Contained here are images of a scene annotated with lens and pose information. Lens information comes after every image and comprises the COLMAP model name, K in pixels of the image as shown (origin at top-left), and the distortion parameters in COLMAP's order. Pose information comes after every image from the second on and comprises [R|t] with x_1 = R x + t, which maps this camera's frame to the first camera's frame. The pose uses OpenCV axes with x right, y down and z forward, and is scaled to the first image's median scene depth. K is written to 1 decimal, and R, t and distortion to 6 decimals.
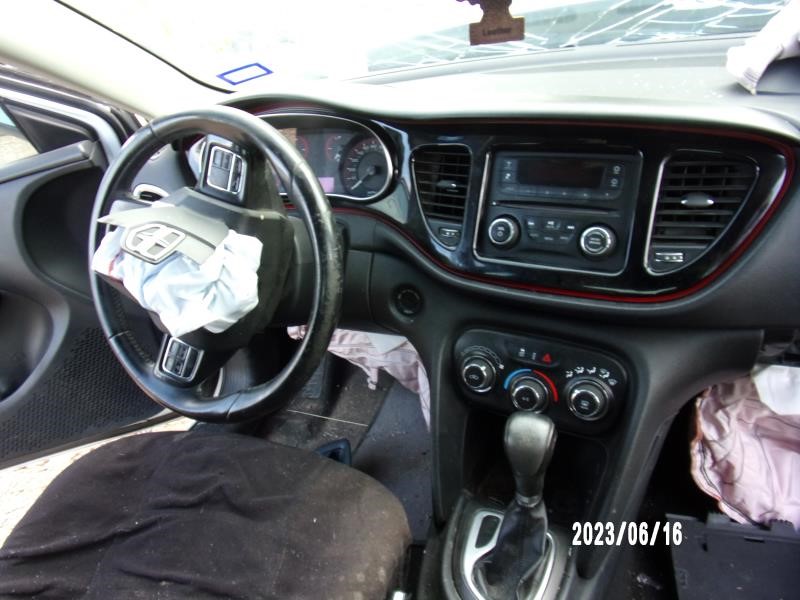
lens RADIAL K [[581.6, 0, 400.0], [0, 581.6, 300.0], [0, 0, 1]] dist [-0.028761, -0.002030]
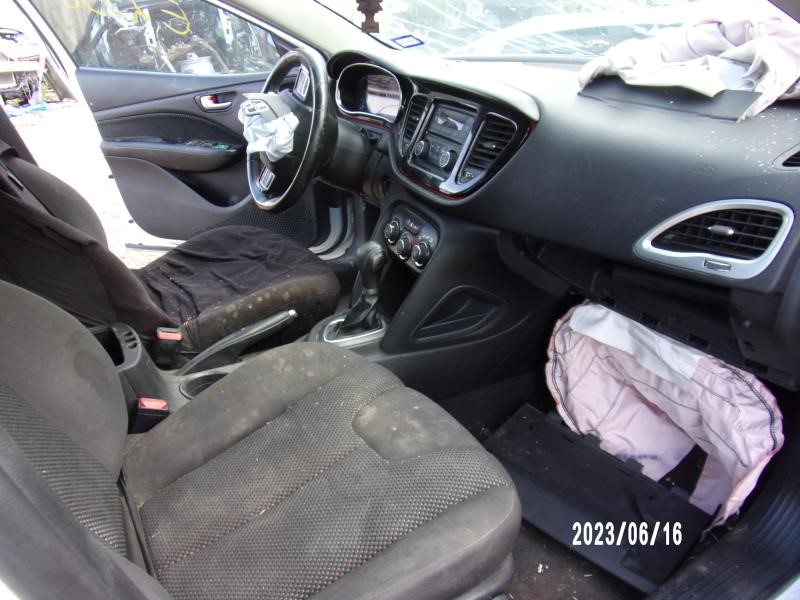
lens RADIAL K [[581.6, 0, 400.0], [0, 581.6, 300.0], [0, 0, 1]] dist [-0.028761, -0.002030]
pose [[0.823797, 0.343677, -0.450826, 0.934381], [-0.329568, 0.937418, 0.112396, 0.112634], [0.461240, 0.055986, 0.885507, -0.448106]]
